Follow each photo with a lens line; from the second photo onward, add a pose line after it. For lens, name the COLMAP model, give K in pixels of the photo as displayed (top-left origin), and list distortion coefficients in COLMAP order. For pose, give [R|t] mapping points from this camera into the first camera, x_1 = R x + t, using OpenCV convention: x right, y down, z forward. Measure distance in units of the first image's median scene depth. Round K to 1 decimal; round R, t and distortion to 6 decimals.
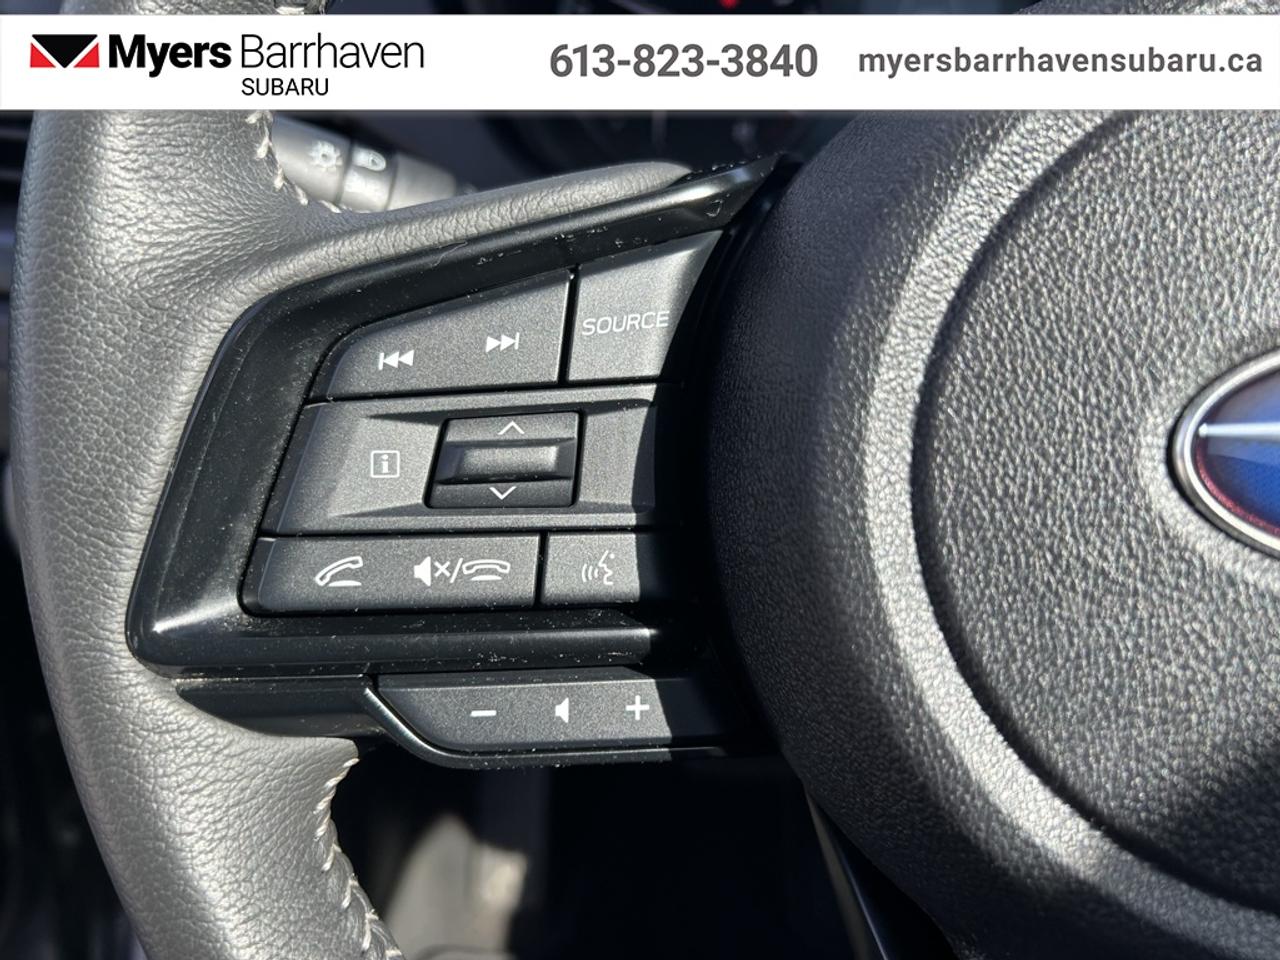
lens RADIAL K [[949.5, 0, 628.3], [0, 949.5, 488.2], [0, 0, 1]] dist [0.012633, -0.033849]
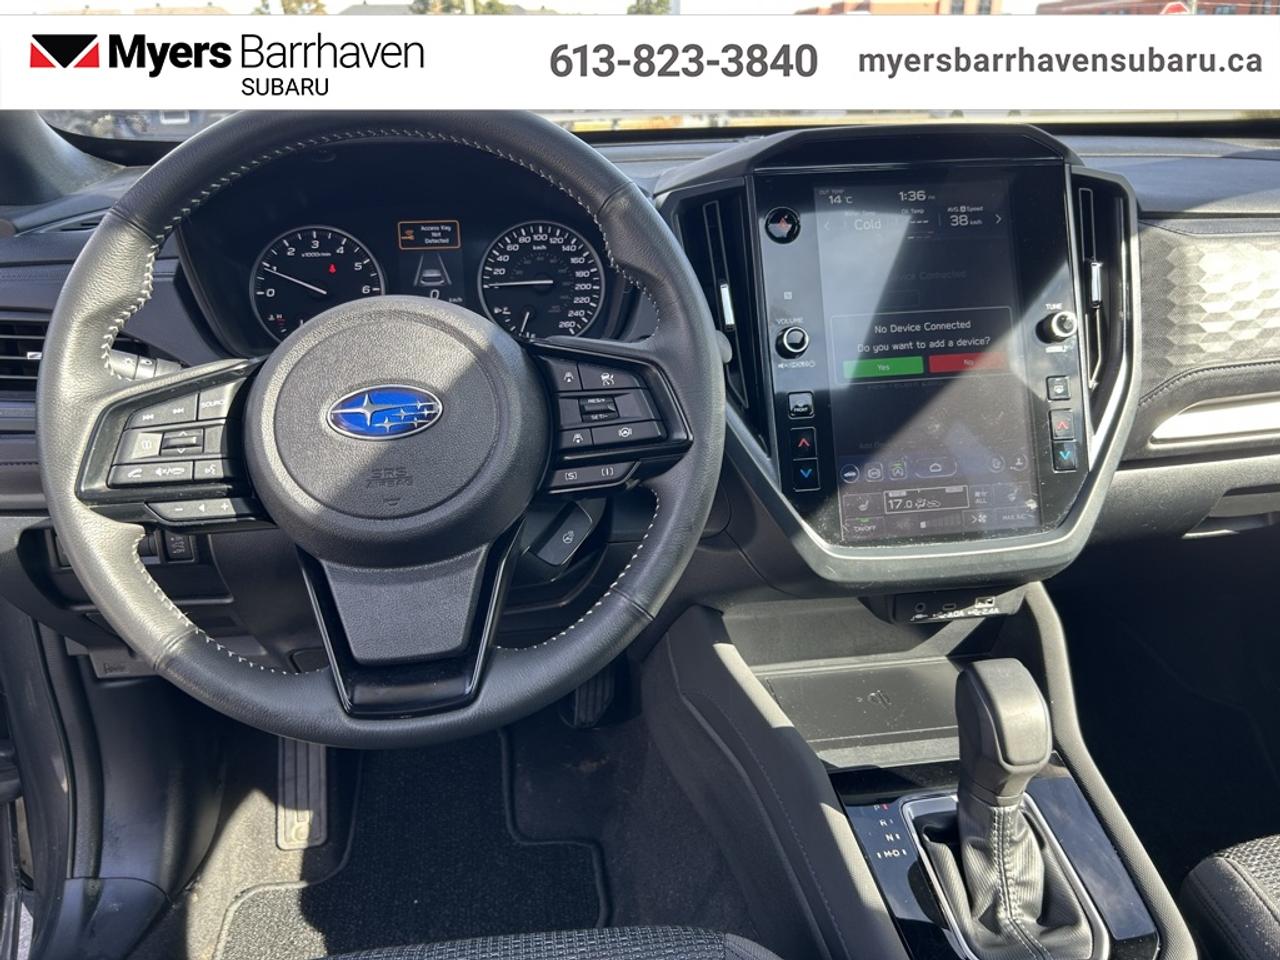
lens RADIAL K [[949.5, 0, 643.2], [0, 949.5, 486.1], [0, 0, 1]] dist [0.012633, -0.033849]
pose [[0.981690, -0.094048, 0.165647, 1.004062], [0.116550, 0.984399, -0.131815, 0.835585], [-0.150666, 0.148708, 0.977336, -2.855351]]
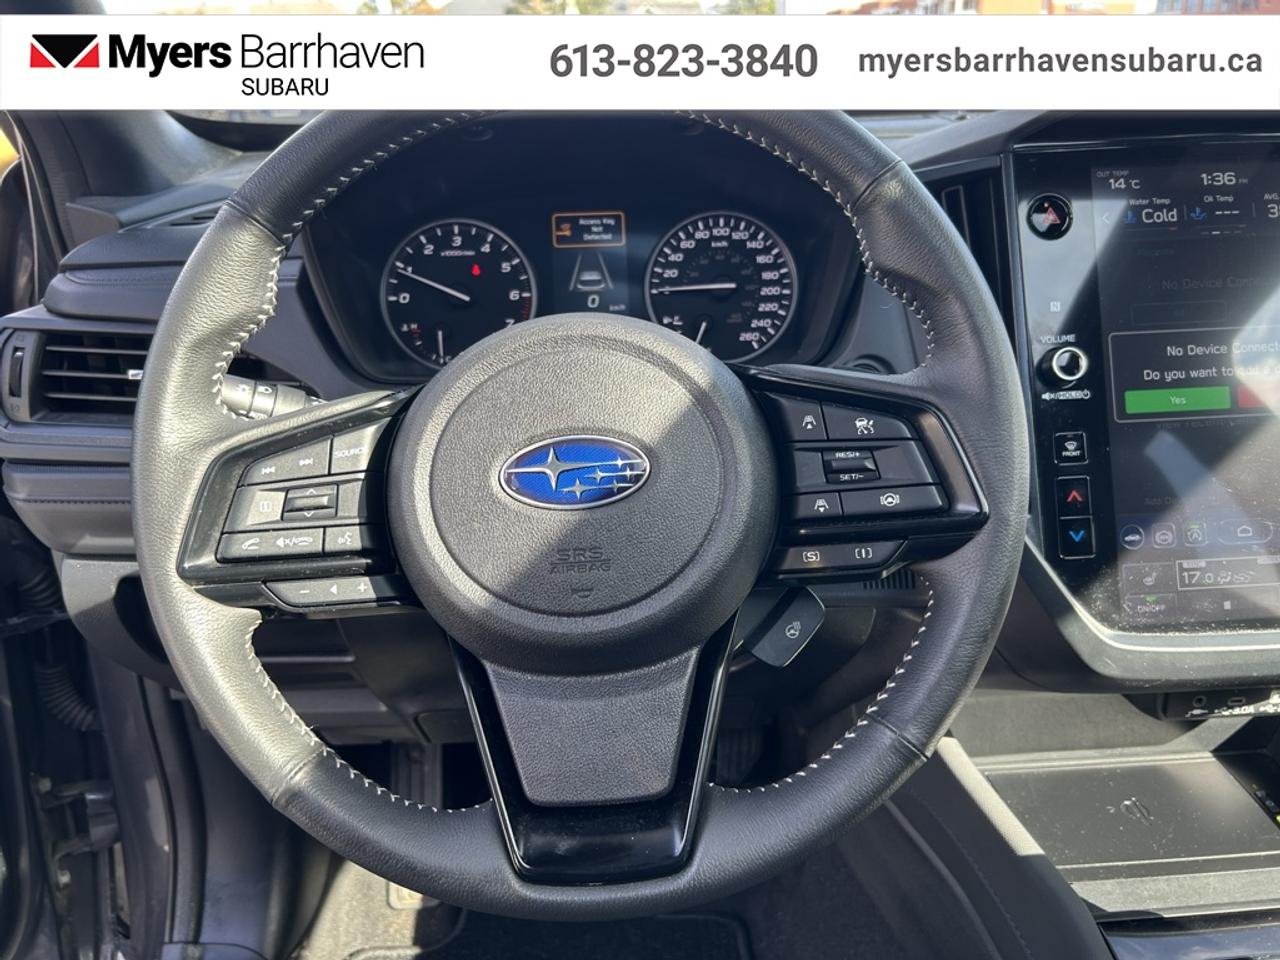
lens RADIAL K [[949.5, 0, 643.9], [0, 949.5, 478.1], [0, 0, 1]] dist [0.012633, -0.033849]
pose [[0.994373, -0.074195, 0.075620, 0.657169], [0.084095, 0.986927, -0.137486, 0.374103], [-0.064430, 0.143071, 0.987613, -1.890021]]
